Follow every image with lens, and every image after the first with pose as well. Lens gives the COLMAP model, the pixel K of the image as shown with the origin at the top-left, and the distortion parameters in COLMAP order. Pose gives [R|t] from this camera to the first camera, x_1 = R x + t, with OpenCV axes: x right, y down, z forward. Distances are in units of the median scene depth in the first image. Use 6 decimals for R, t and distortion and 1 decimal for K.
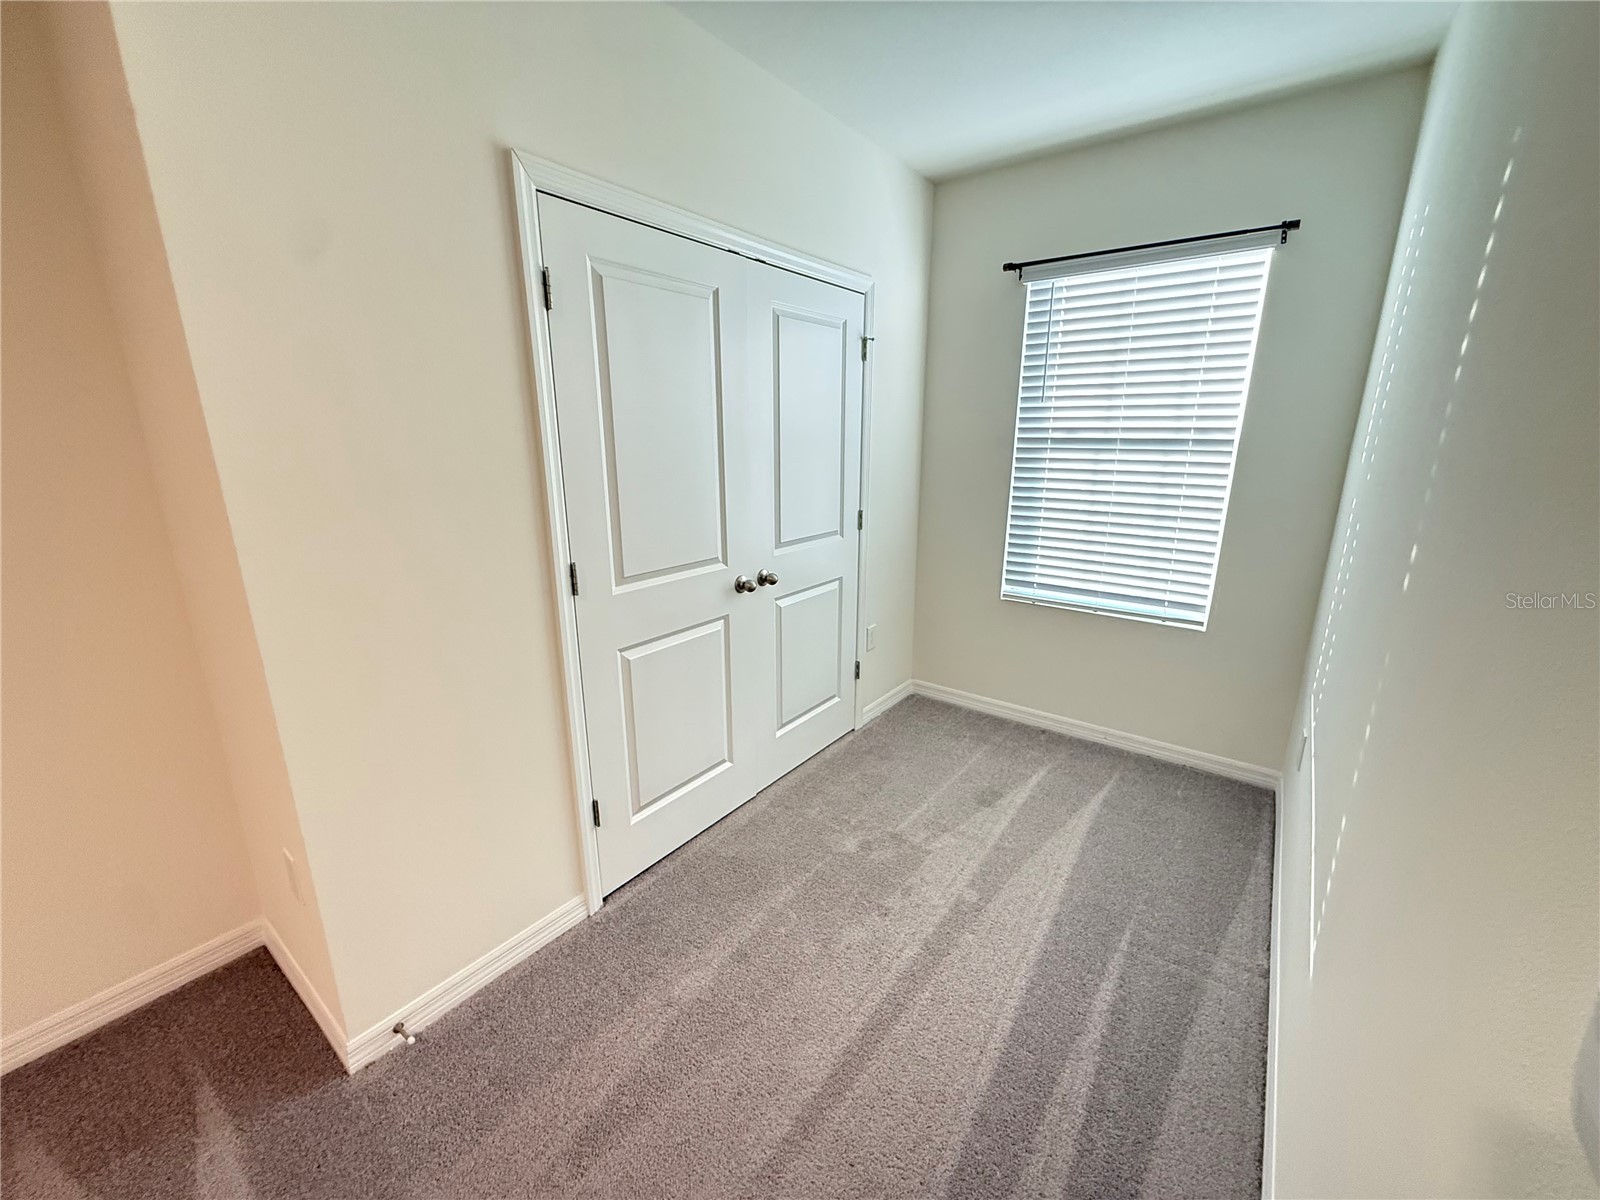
lens RADIAL K [[636.3, 0, 804.4], [0, 636.3, 594.6], [0, 0, 1]] dist [-0.001433, 0.000166]
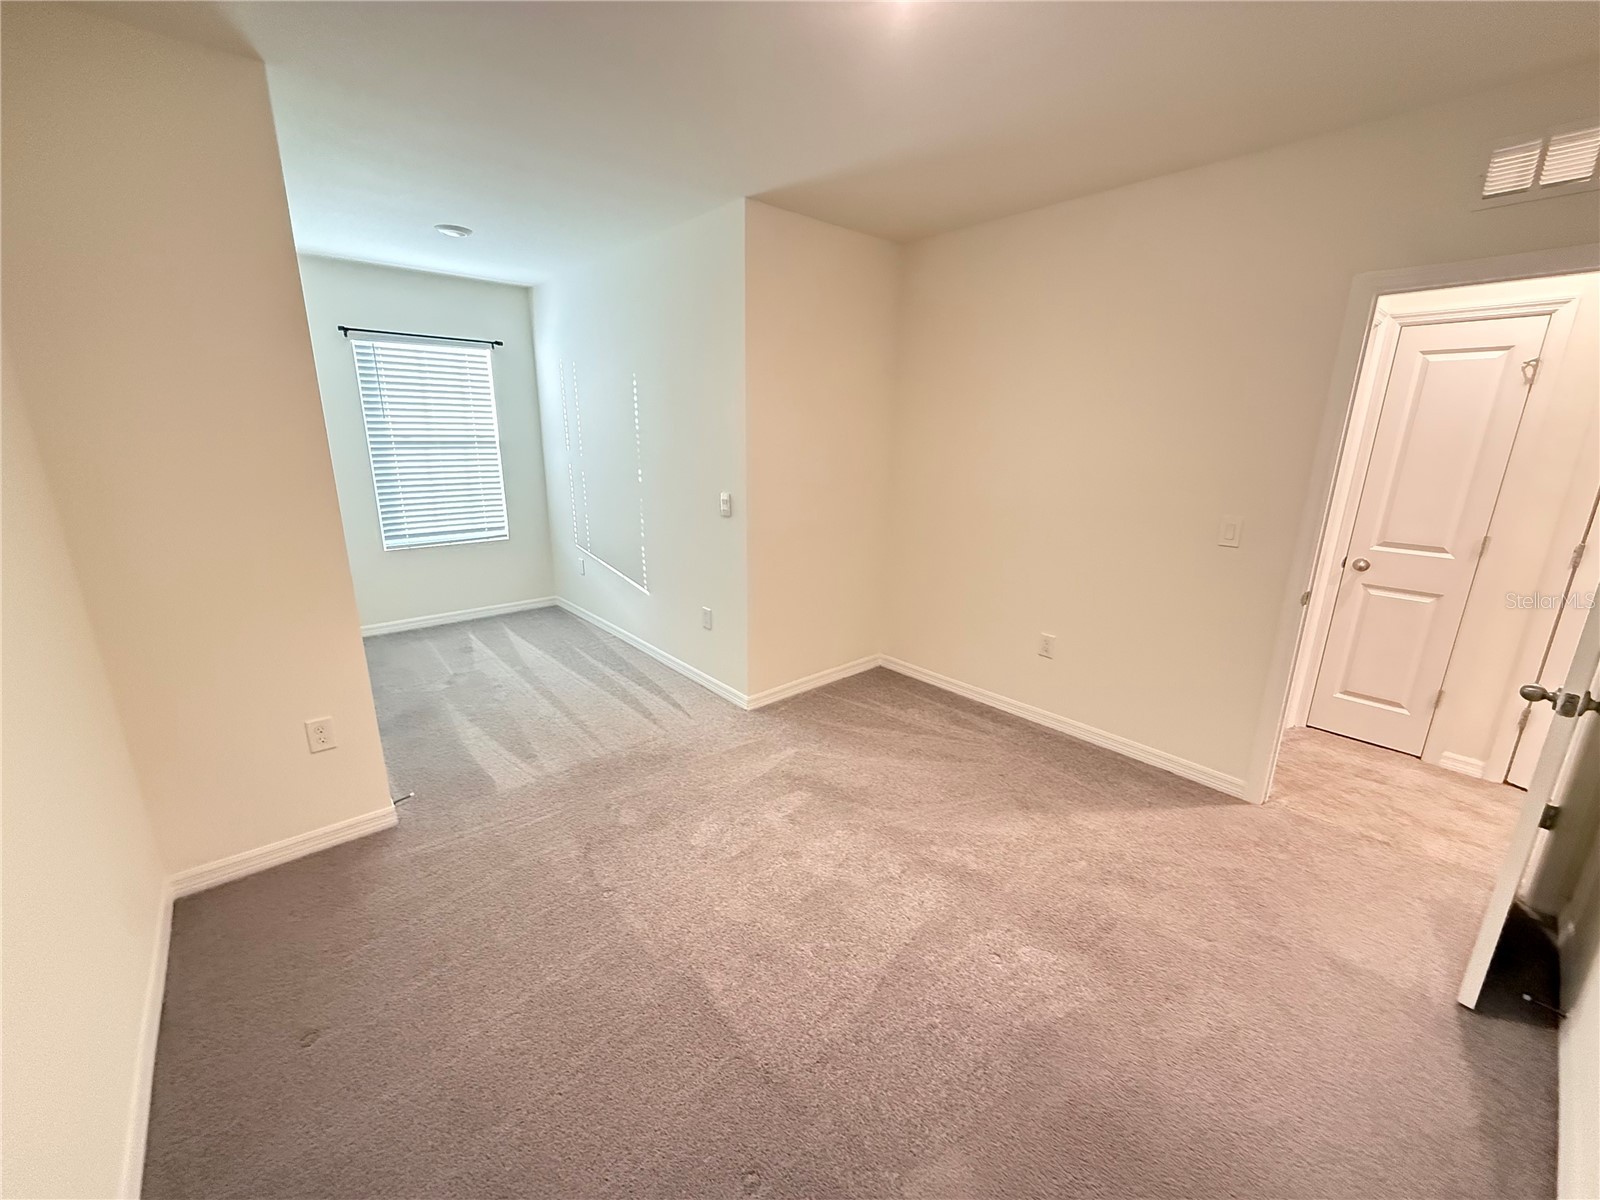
lens RADIAL K [[636.3, 0, 803.4], [0, 636.3, 599.7], [0, 0, 1]] dist [-0.001433, 0.000166]
pose [[0.199443, -0.249300, 0.947667, -1.102883], [0.236841, 0.950687, 0.200250, 0.058685], [-0.950857, 0.184508, 0.248653, -0.317238]]
